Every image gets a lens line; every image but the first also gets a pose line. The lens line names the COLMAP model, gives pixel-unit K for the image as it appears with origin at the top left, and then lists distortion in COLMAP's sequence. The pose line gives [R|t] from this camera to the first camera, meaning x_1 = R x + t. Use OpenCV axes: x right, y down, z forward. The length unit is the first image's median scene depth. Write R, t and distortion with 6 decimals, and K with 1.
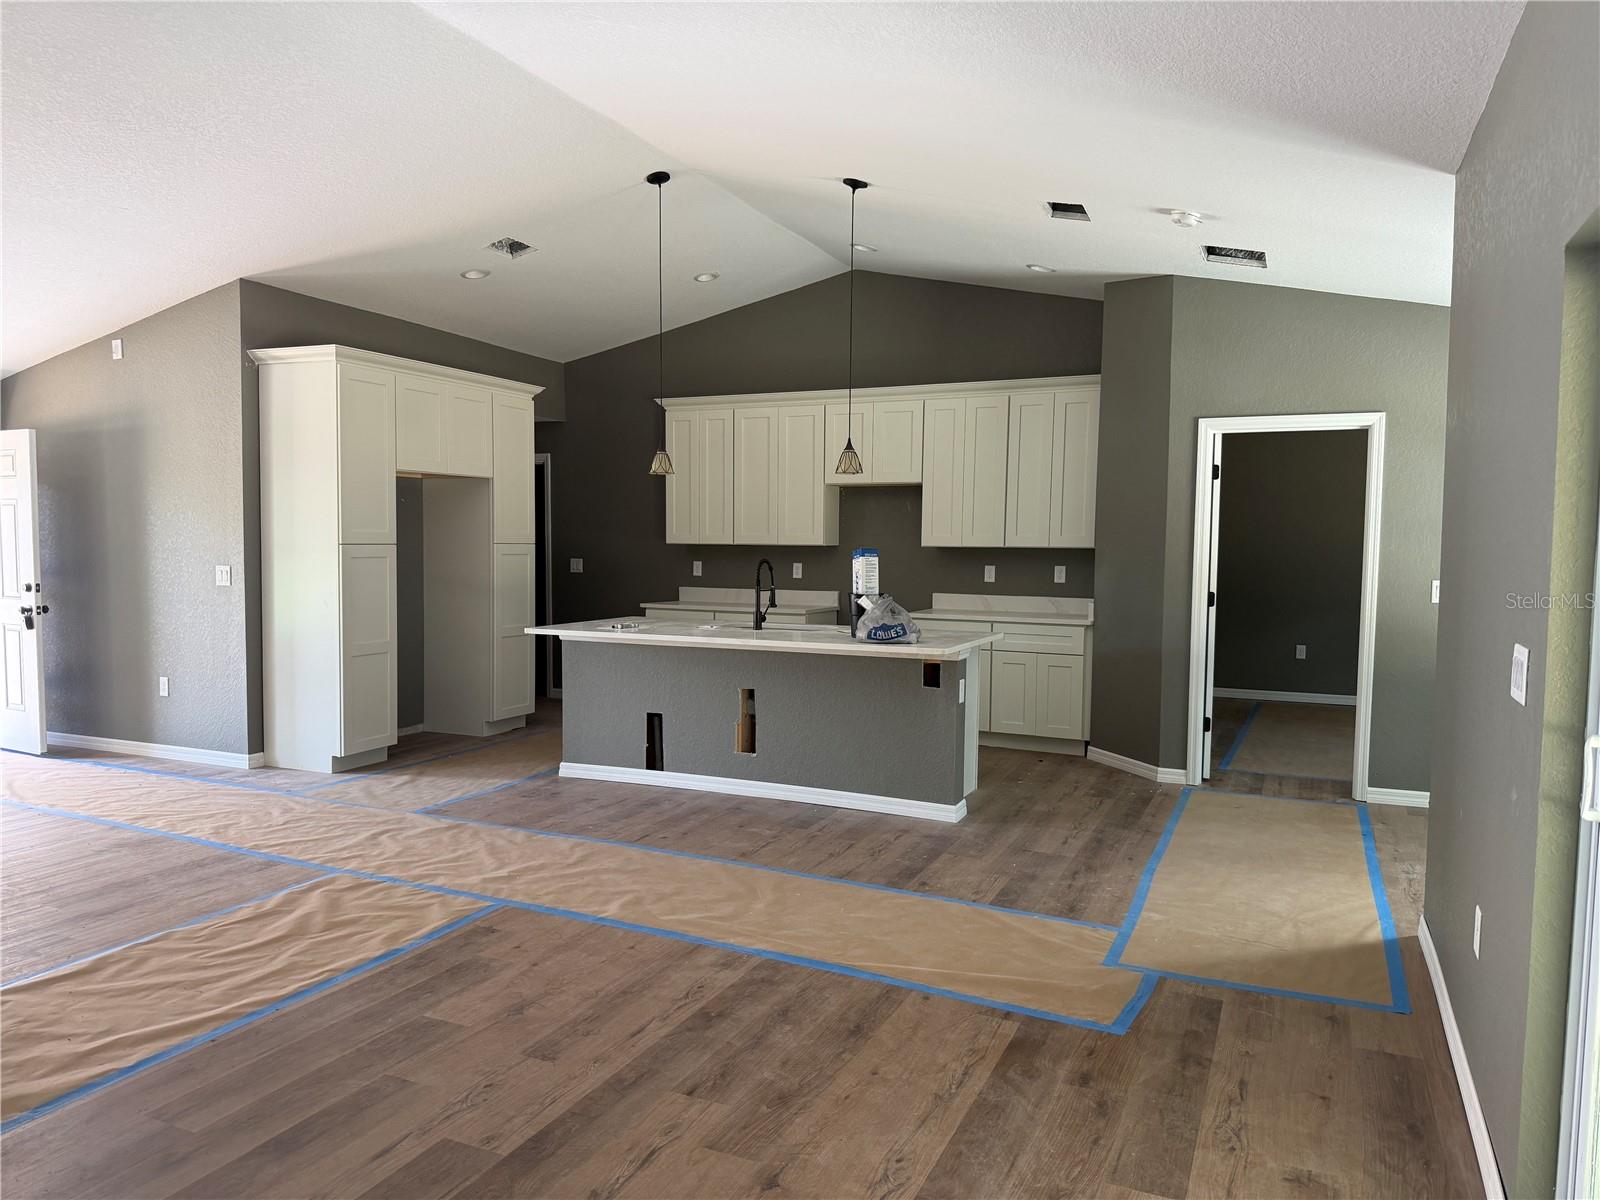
lens RADIAL K [[1112.9, 0, 800.0], [0, 1112.9, 600.0], [0, 0, 1]] dist [0.124553, -0.175803]
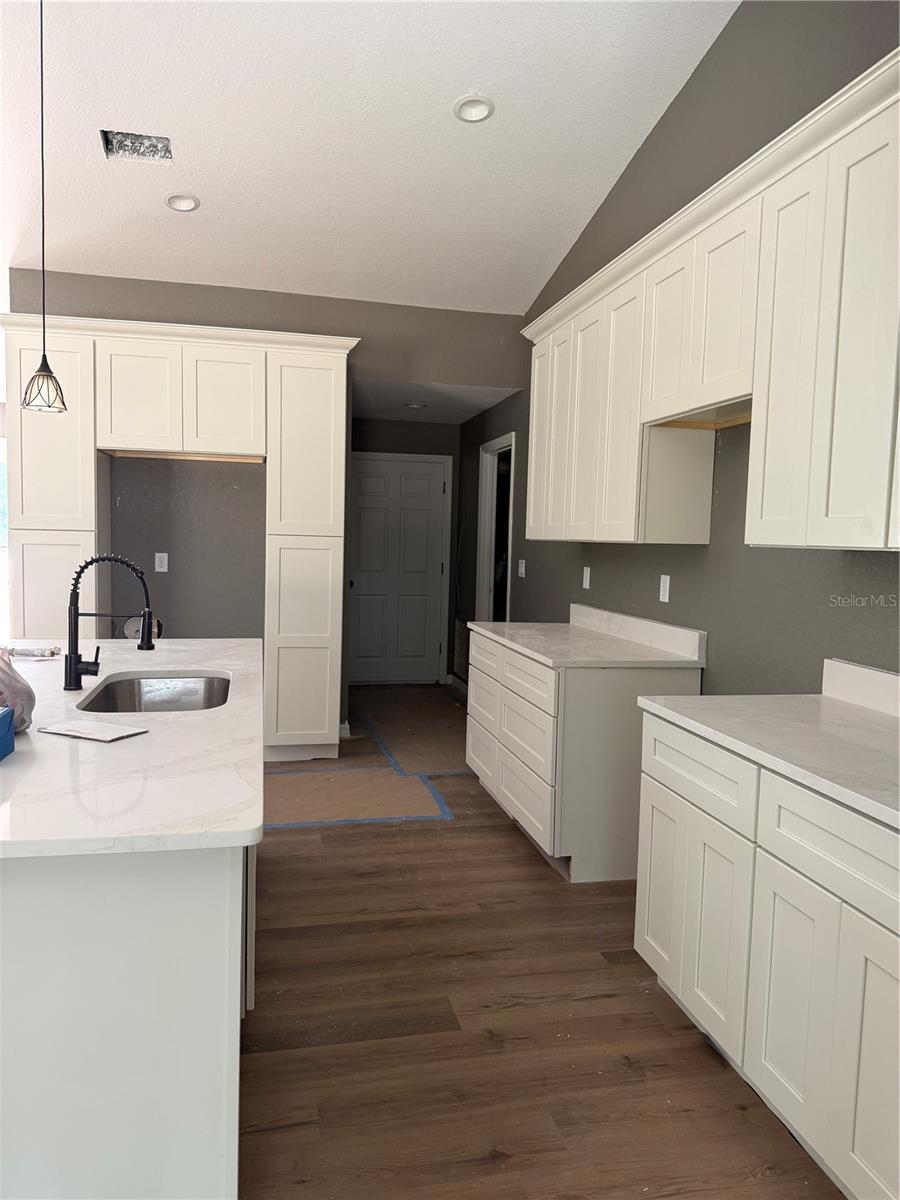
lens RADIAL K [[834.7, 0, 444.9], [0, 834.7, 591.7], [0, 0, 1]] dist [0.124553, -0.175803]
pose [[0.594495, 0.060620, -0.801811, 0.487992], [-0.064033, 0.997557, 0.027943, -0.053045], [0.801546, 0.034730, 0.596924, 1.164514]]
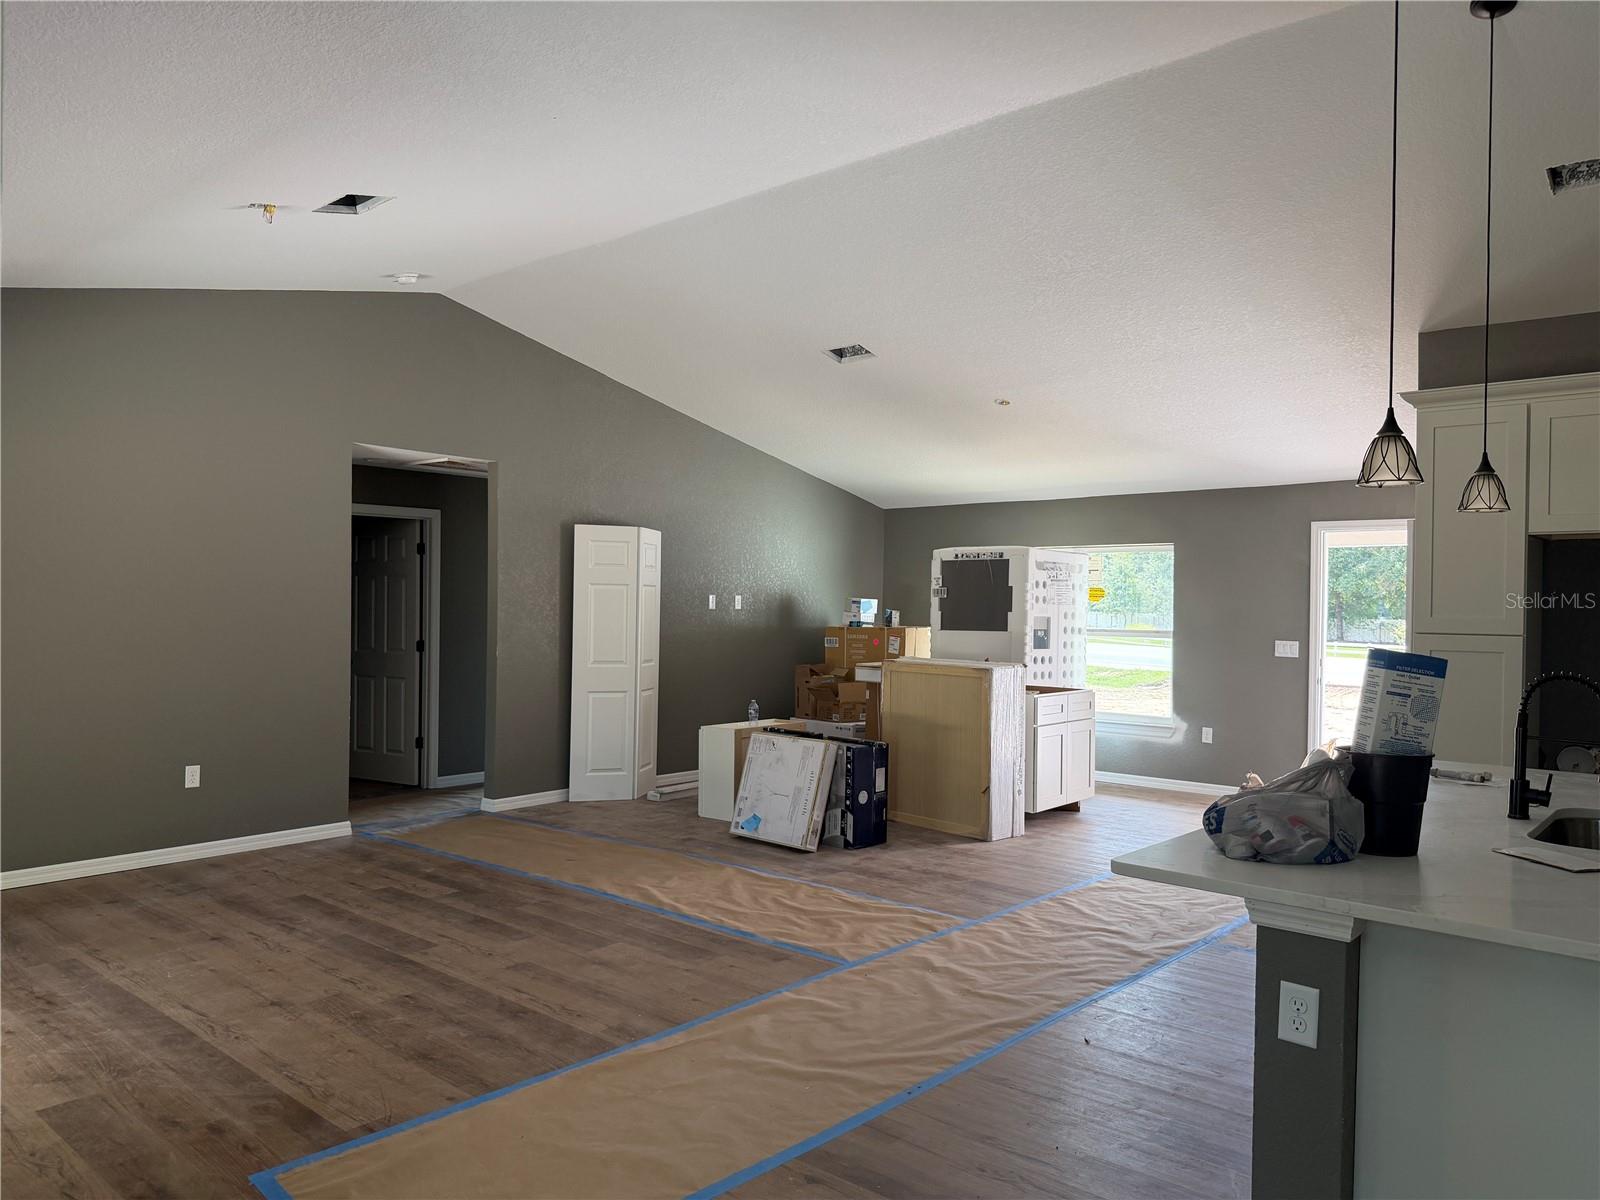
lens RADIAL K [[1154.2, 0, 786.4], [0, 1154.2, 595.7], [0, 0, 1]] dist [0.006128, -0.005638]
pose [[-0.290698, -0.014333, -0.956707, 0.680196], [-0.074129, 0.997220, 0.007585, -0.063567], [0.953939, 0.073125, -0.290953, 1.083093]]
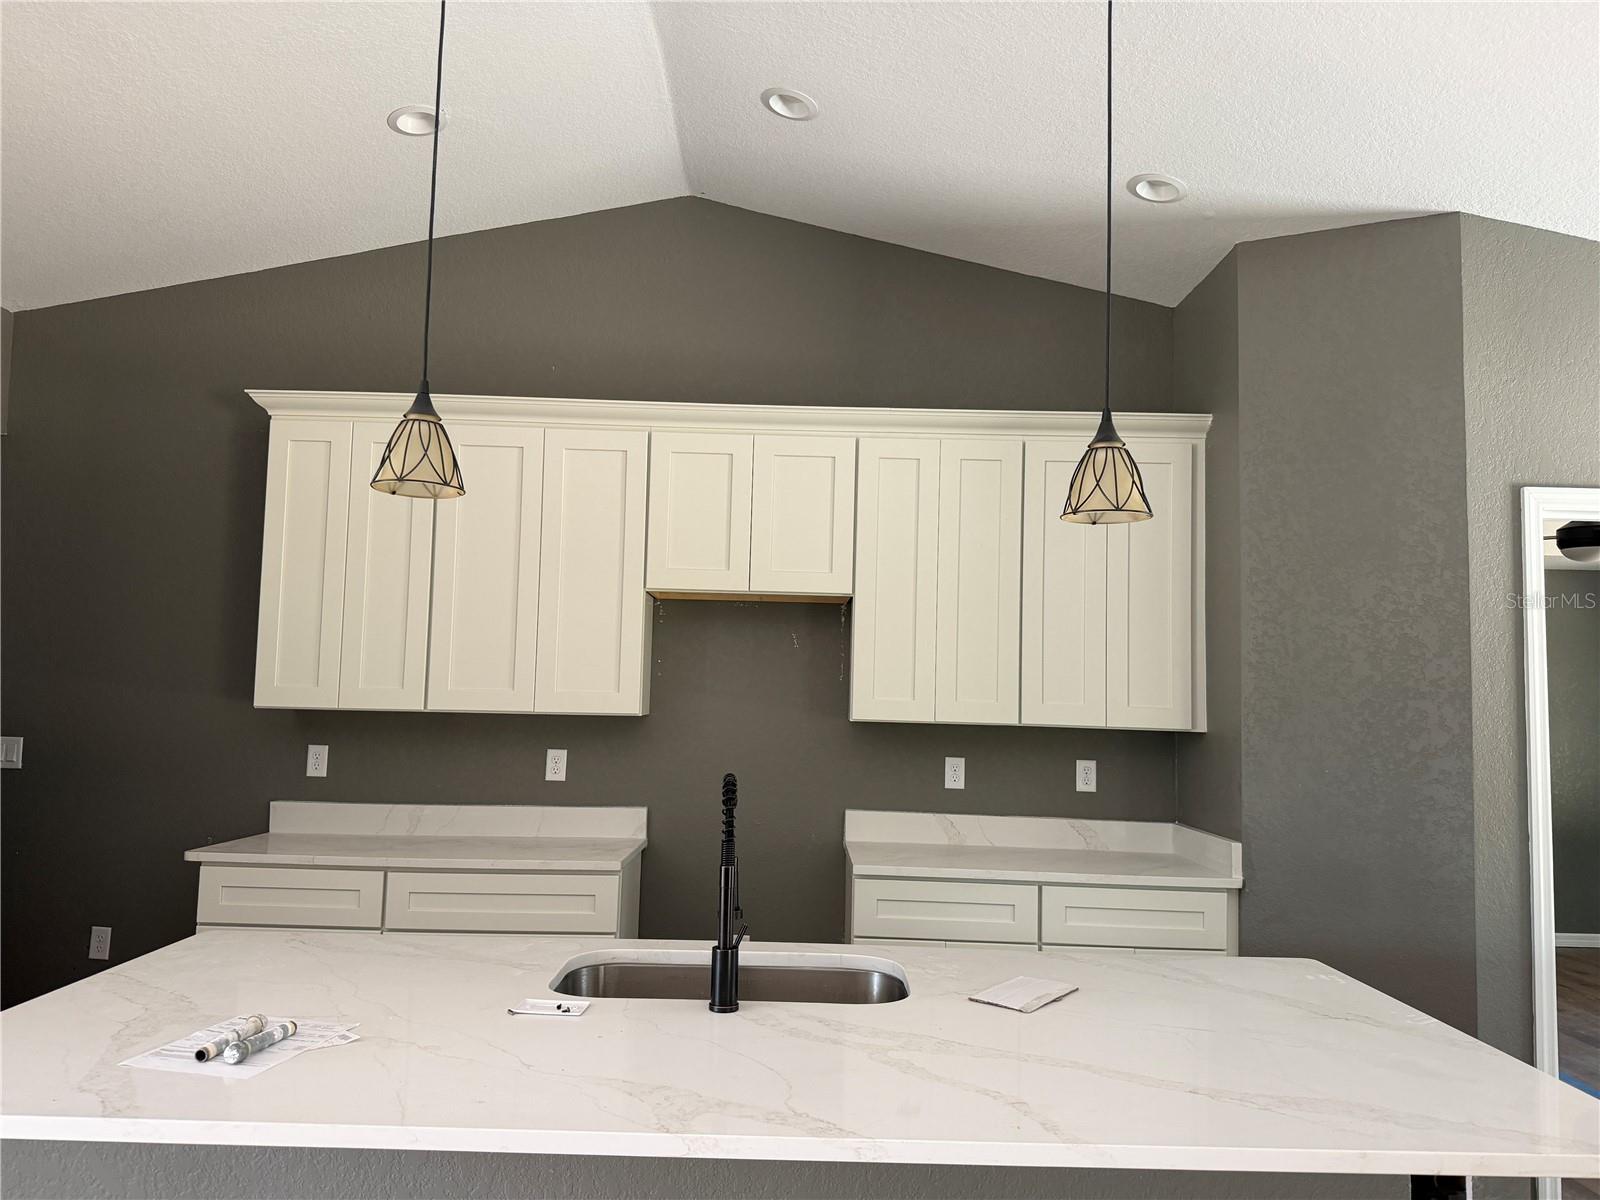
lens RADIAL K [[1112.9, 0, 800.0], [0, 1112.9, 600.0], [0, 0, 1]] dist [0.124553, -0.175803]
pose [[0.908466, 0.051056, 0.414829, -0.201199], [0.004423, 0.991281, -0.131690, -0.058684], [-0.417936, 0.121471, 0.900319, 0.900295]]
